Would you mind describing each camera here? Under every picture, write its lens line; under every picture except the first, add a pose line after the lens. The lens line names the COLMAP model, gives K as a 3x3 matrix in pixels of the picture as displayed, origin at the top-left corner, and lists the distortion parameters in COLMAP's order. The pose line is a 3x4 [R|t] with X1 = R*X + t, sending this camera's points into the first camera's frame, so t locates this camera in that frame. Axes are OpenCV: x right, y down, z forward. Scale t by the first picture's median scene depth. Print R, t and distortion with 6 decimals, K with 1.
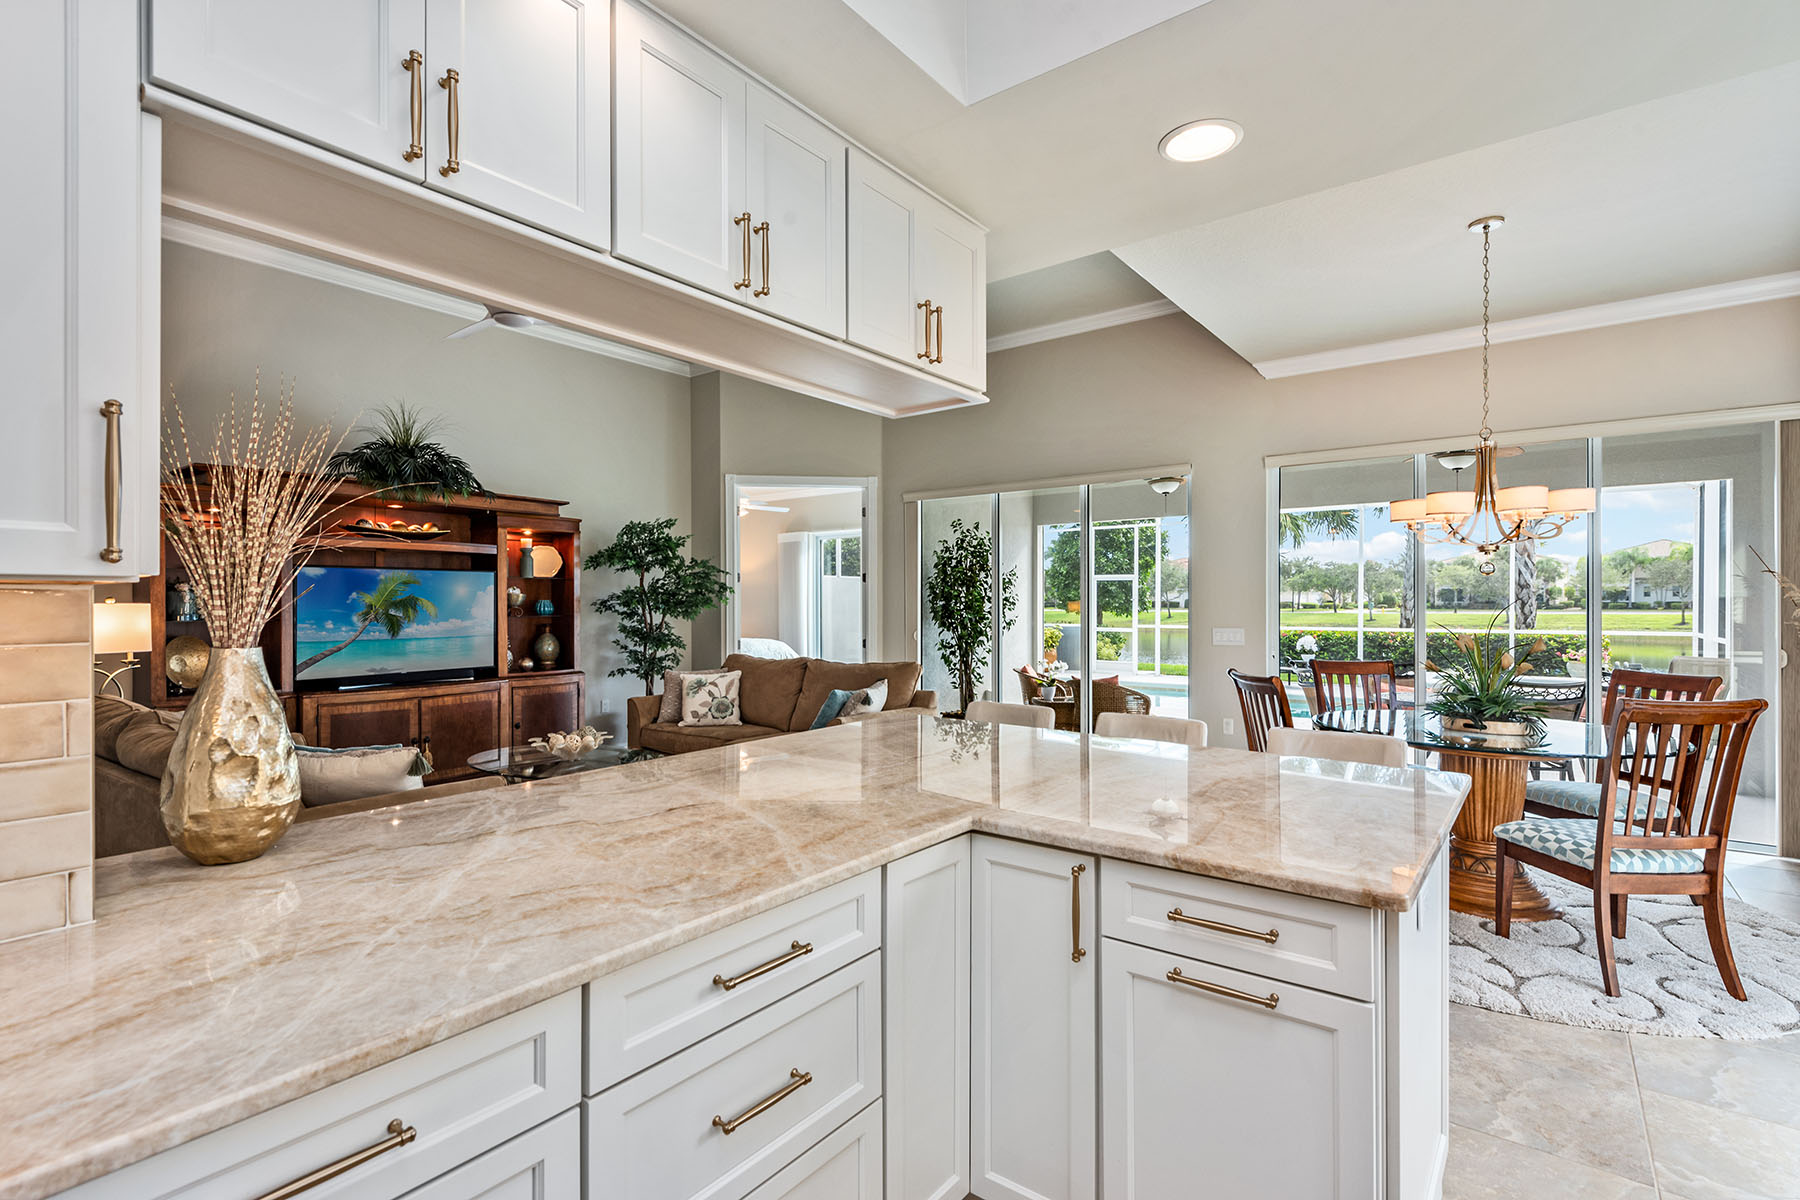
lens RADIAL K [[840.5, 0, 892.4], [0, 840.5, 604.6], [0, 0, 1]] dist [0.016443, -0.009314]
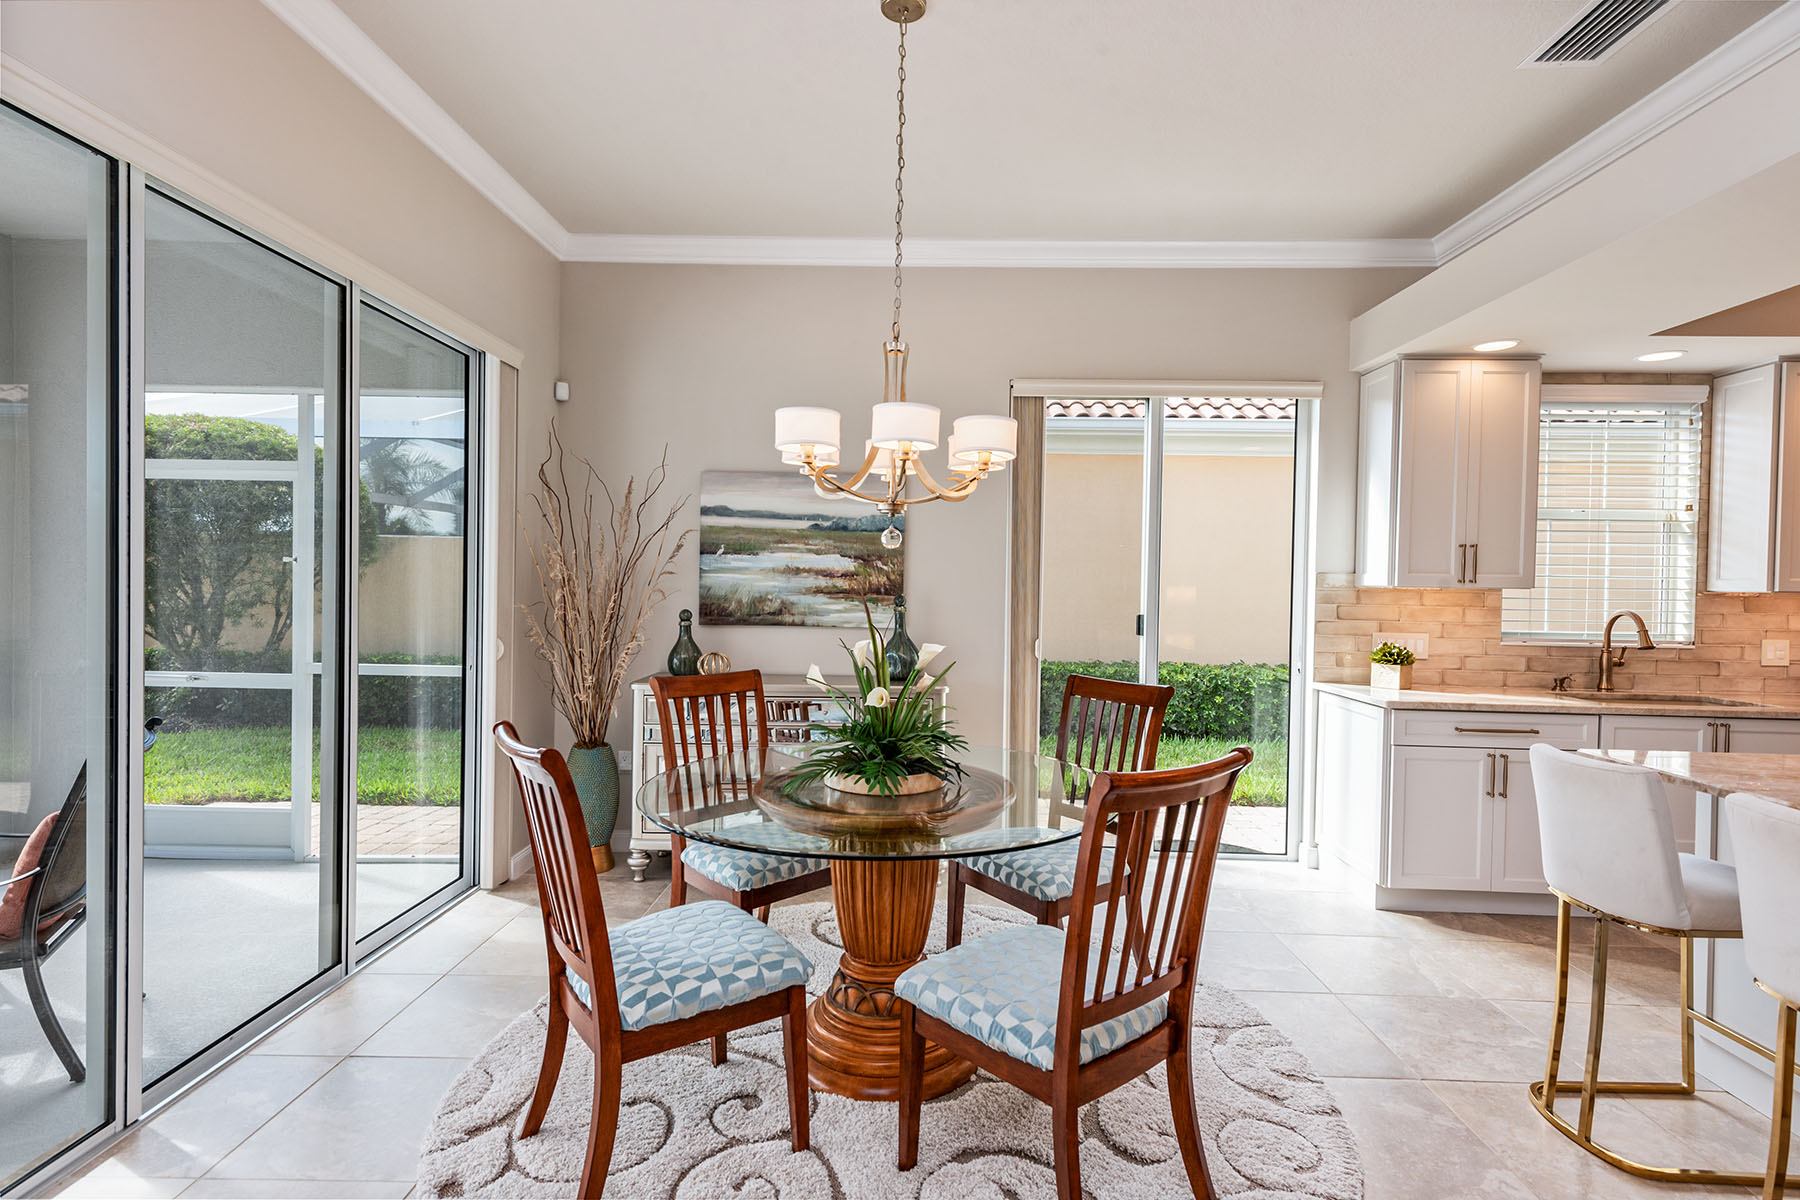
lens RADIAL K [[840.5, 0, 892.4], [0, 840.5, 604.6], [0, 0, 1]] dist [0.016443, -0.009314]
pose [[-0.583045, -0.026341, 0.812013, 0.102263], [-0.013735, 0.999651, 0.022565, -0.002310], [-0.812324, 0.002003, -0.583204, 0.791289]]
